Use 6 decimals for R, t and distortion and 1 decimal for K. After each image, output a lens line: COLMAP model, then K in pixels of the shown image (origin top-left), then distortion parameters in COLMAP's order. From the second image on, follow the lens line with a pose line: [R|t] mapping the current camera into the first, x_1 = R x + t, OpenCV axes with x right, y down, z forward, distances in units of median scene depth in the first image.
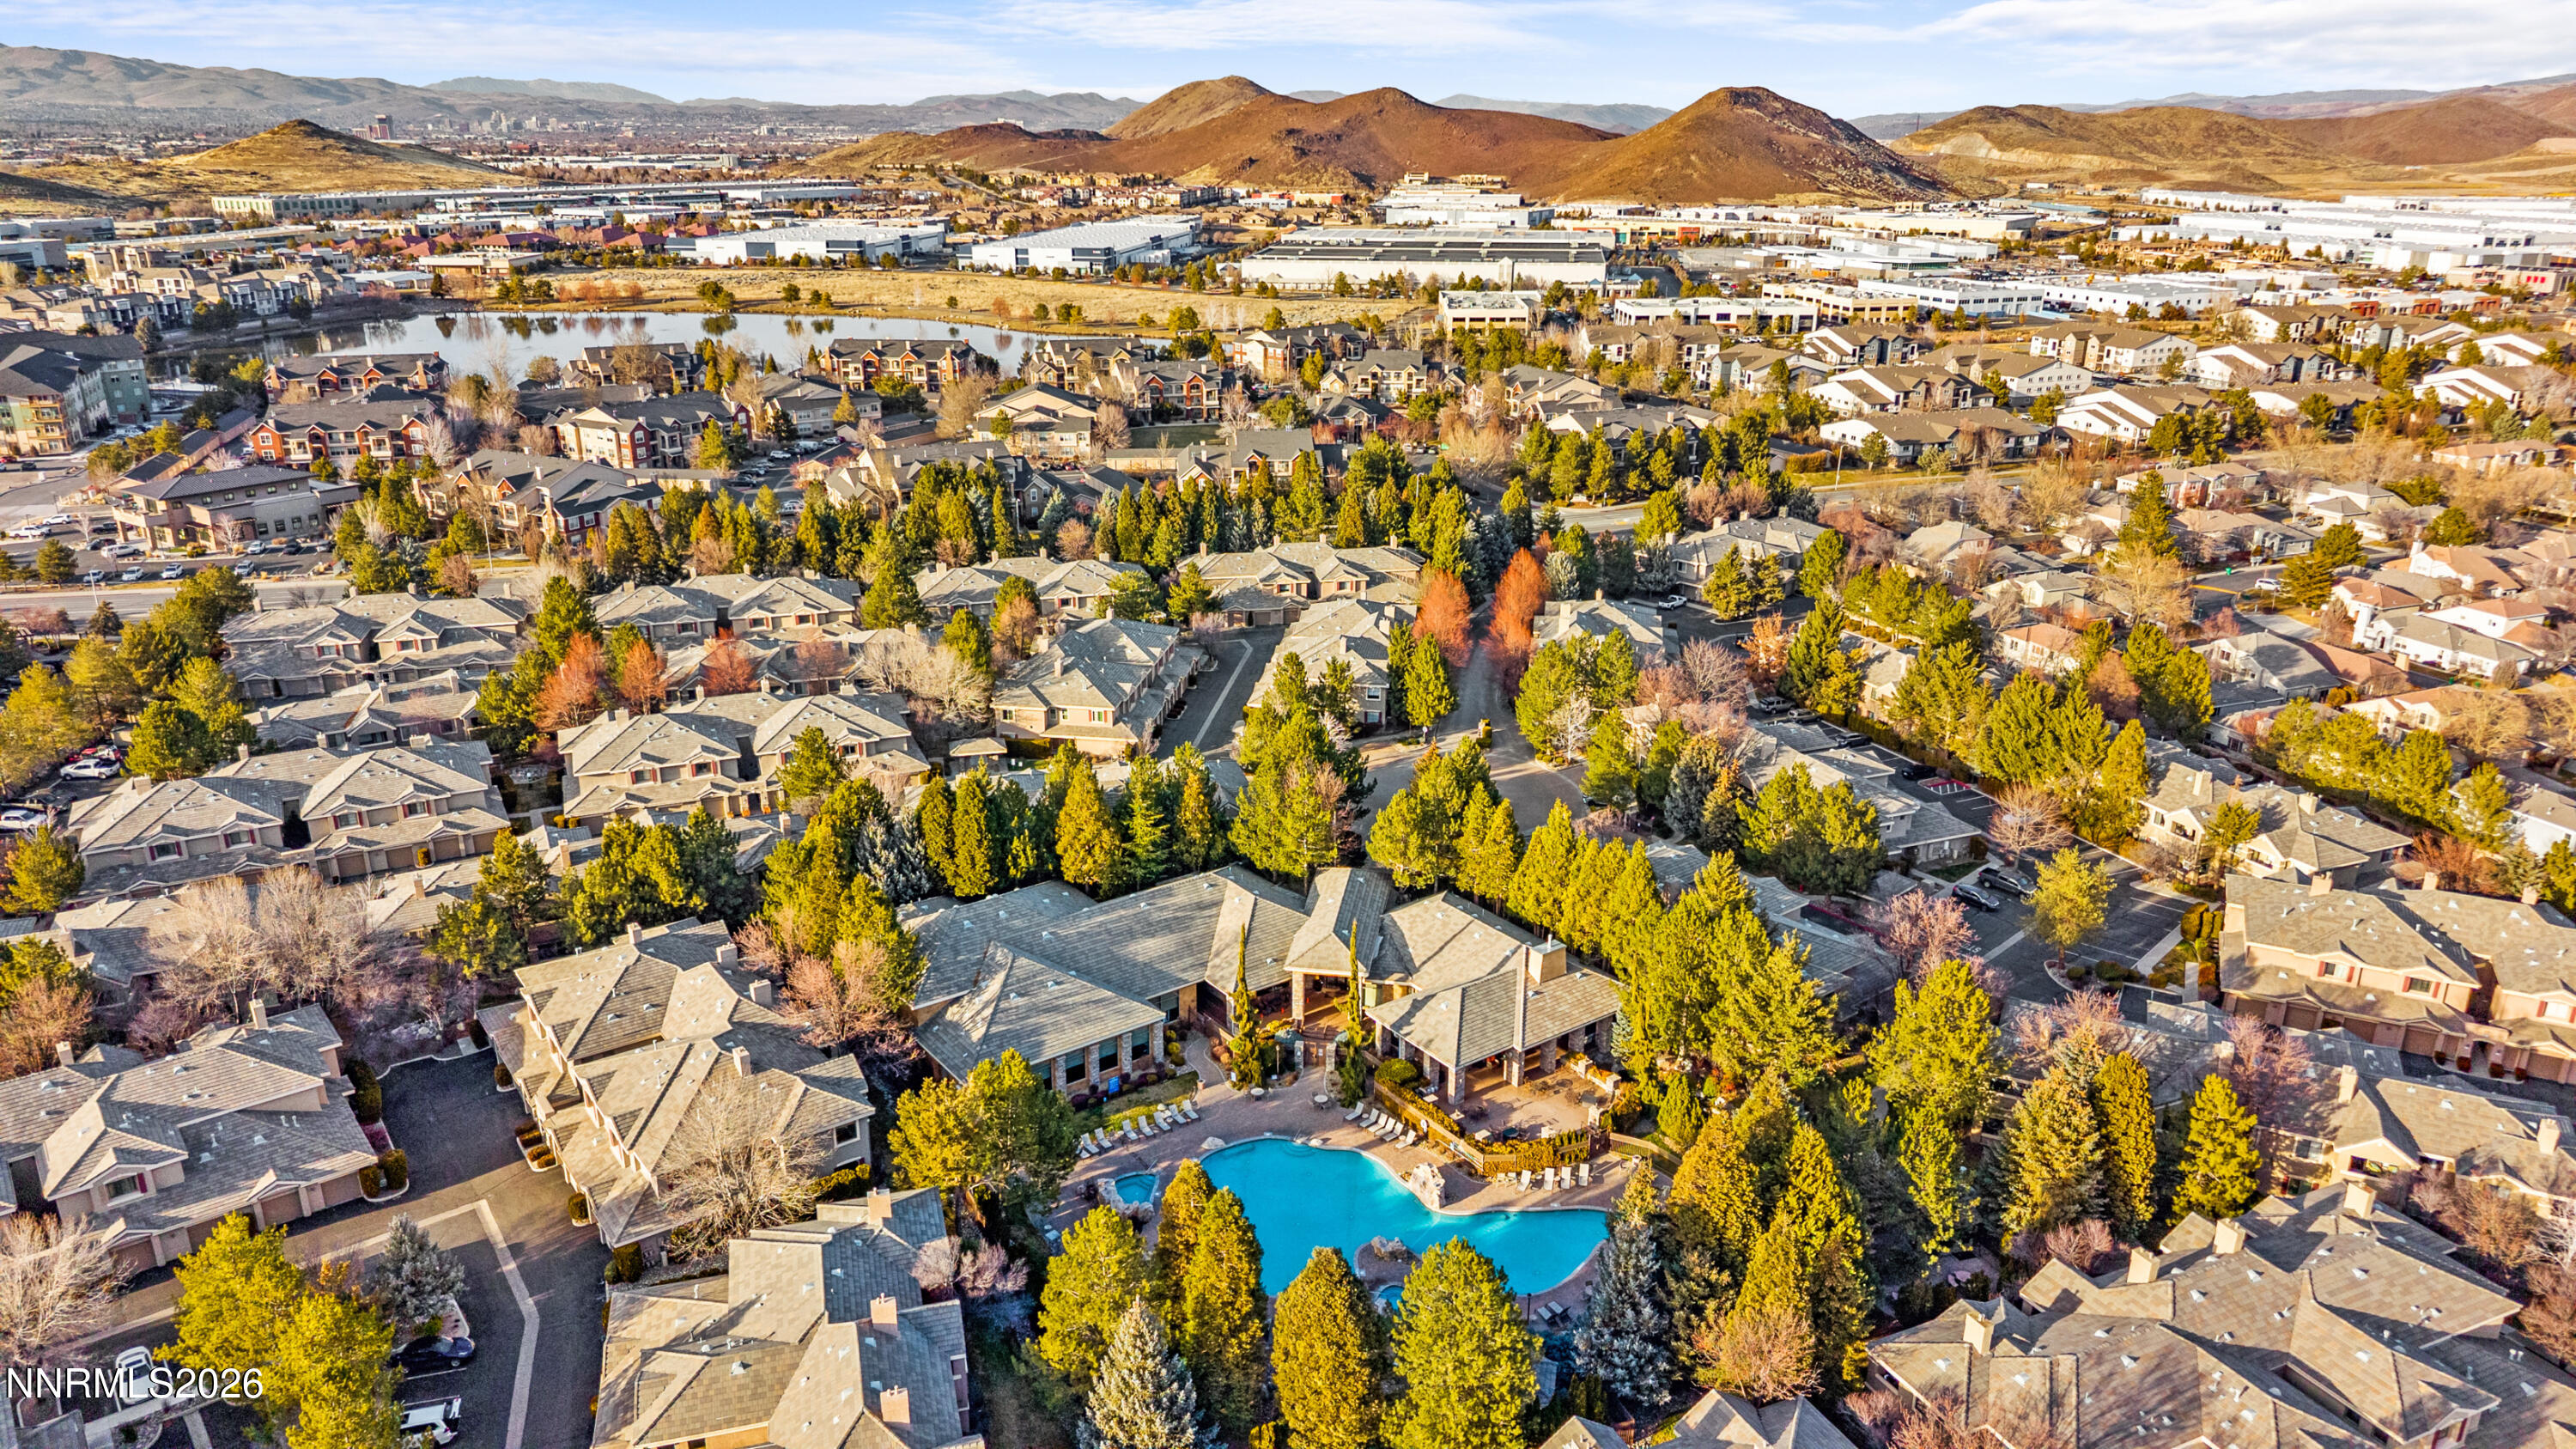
lens RADIAL K [[1722.2, 0, 1288.0], [0, 1722.2, 724.5], [0, 0, 1]] dist [0.024932, -0.021592]
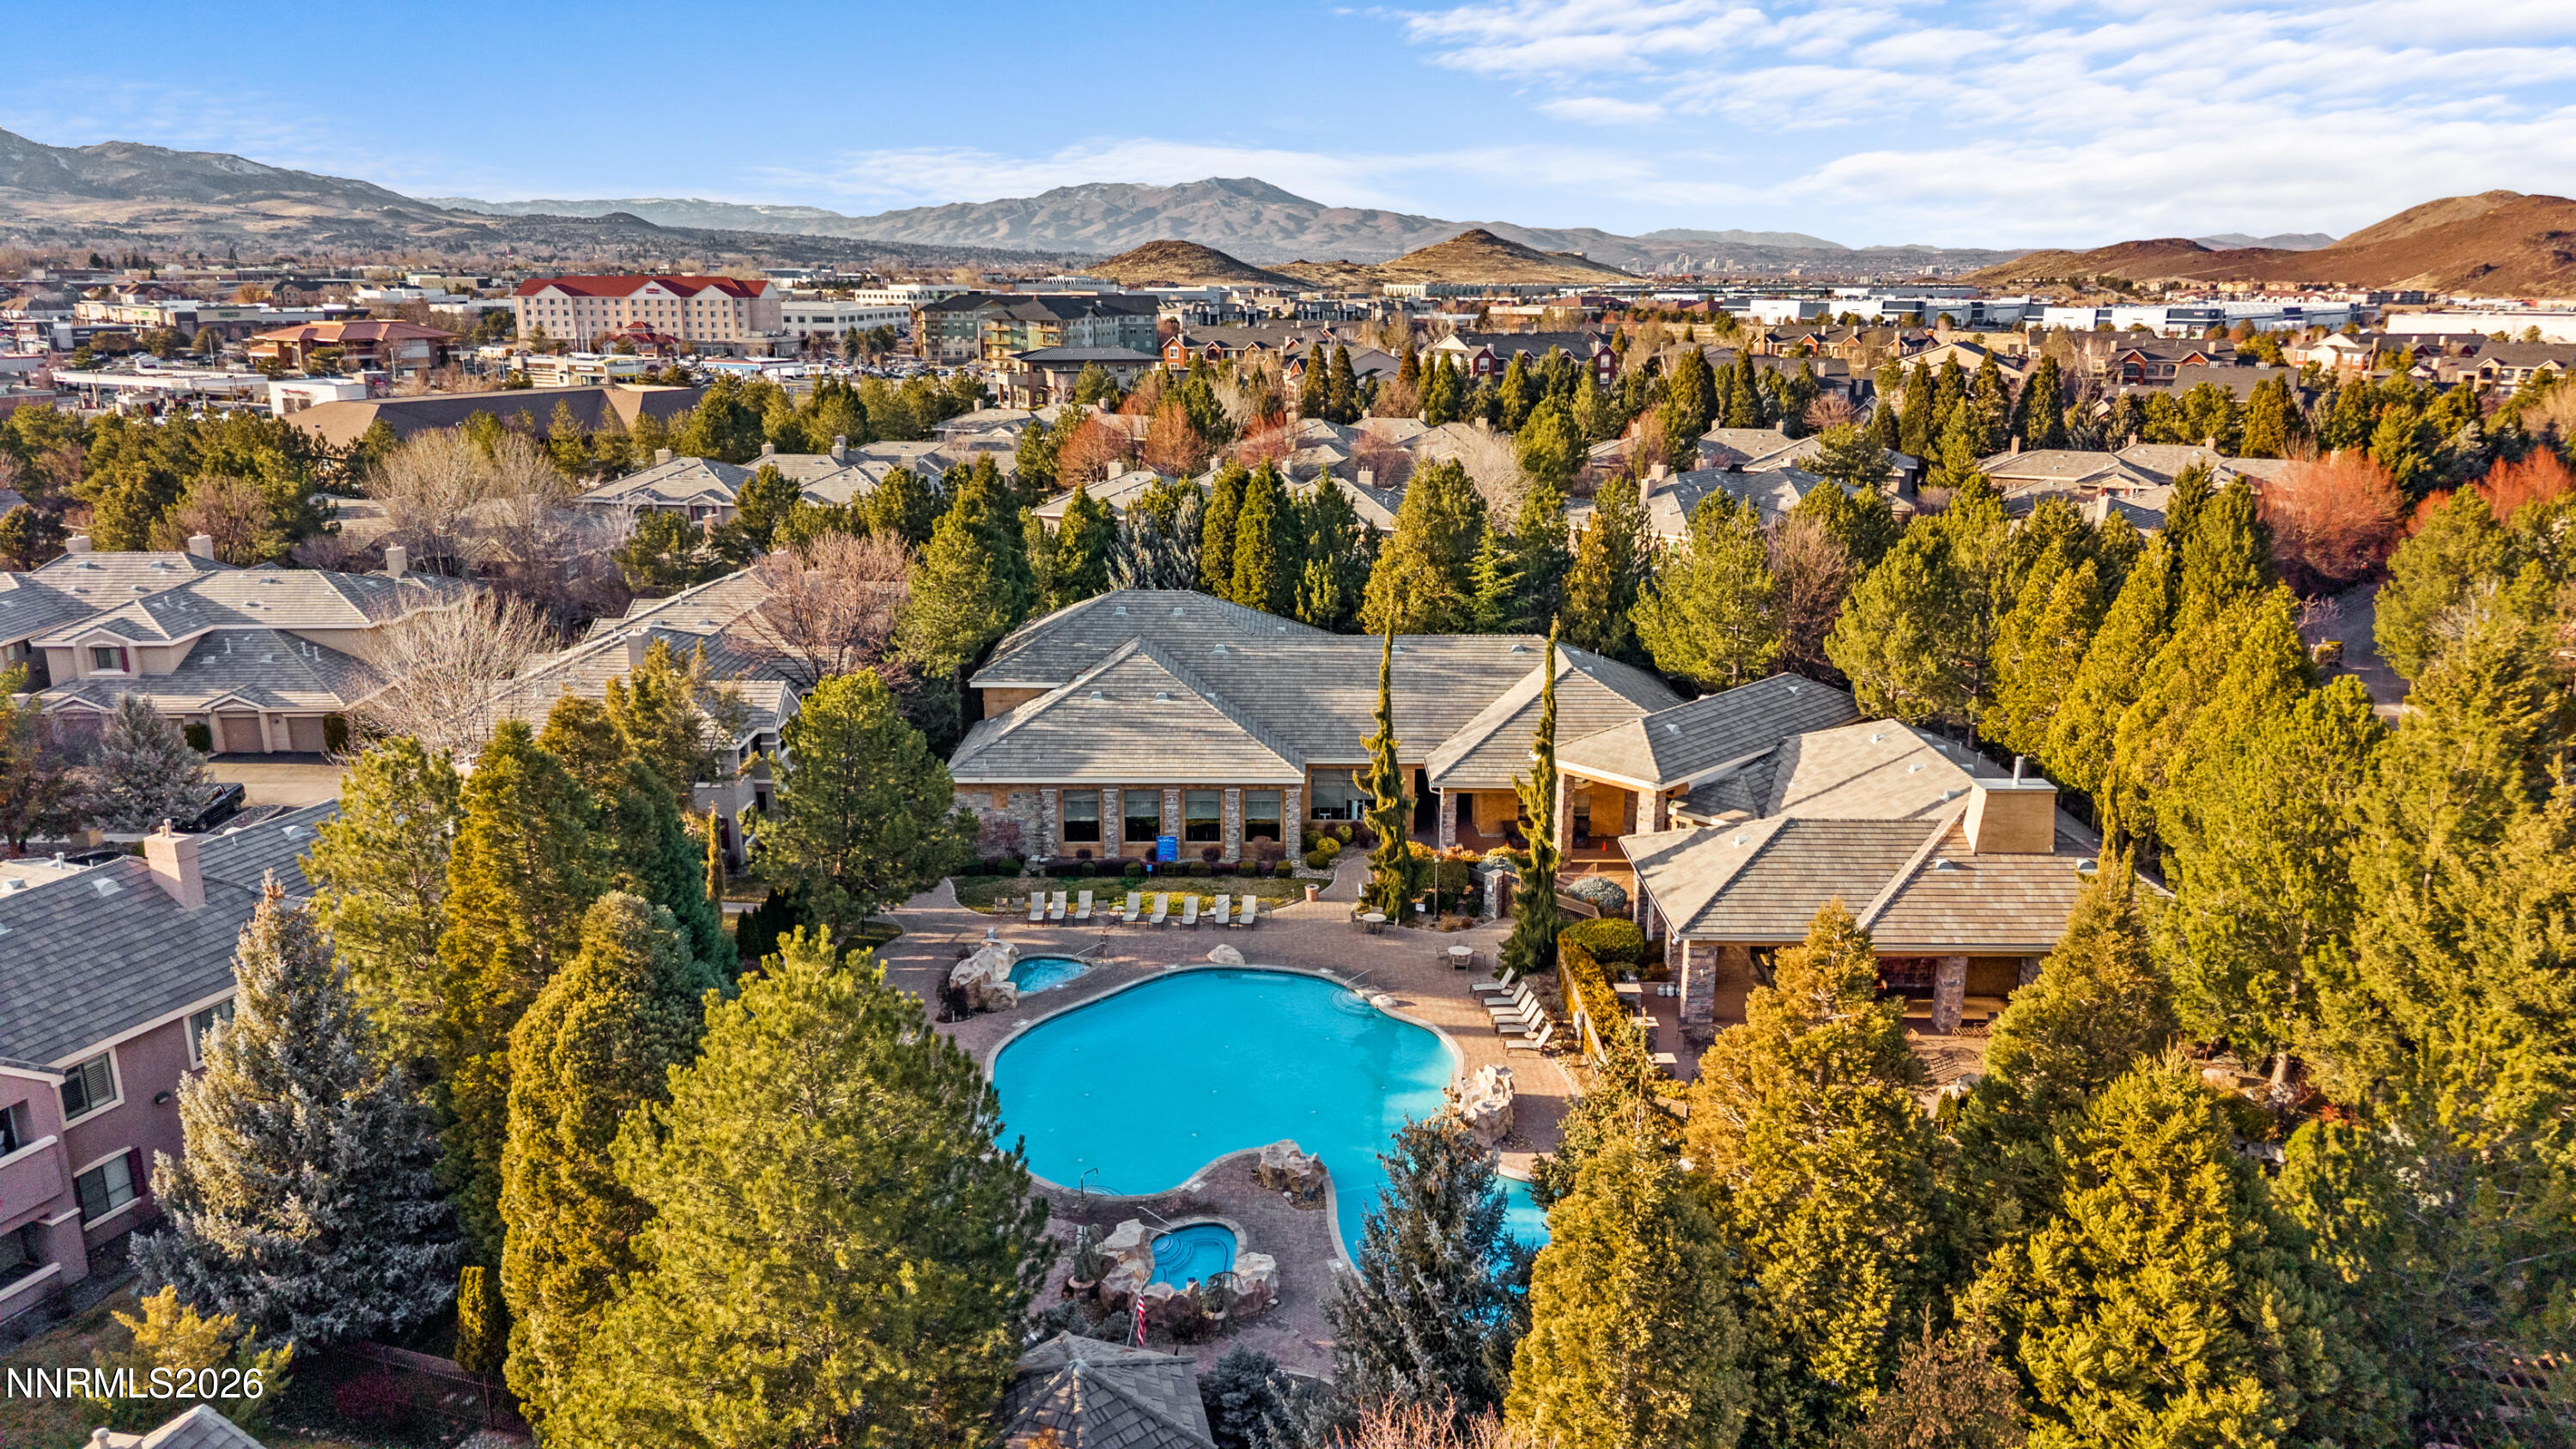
lens RADIAL K [[1722.2, 0, 1288.0], [0, 1722.2, 724.5], [0, 0, 1]] dist [0.024932, -0.021592]
pose [[0.810998, 0.149733, -0.565564, 0.230172], [-0.191871, 0.981300, -0.015336, 0.142804], [0.552691, 0.120952, 0.824562, 0.445077]]
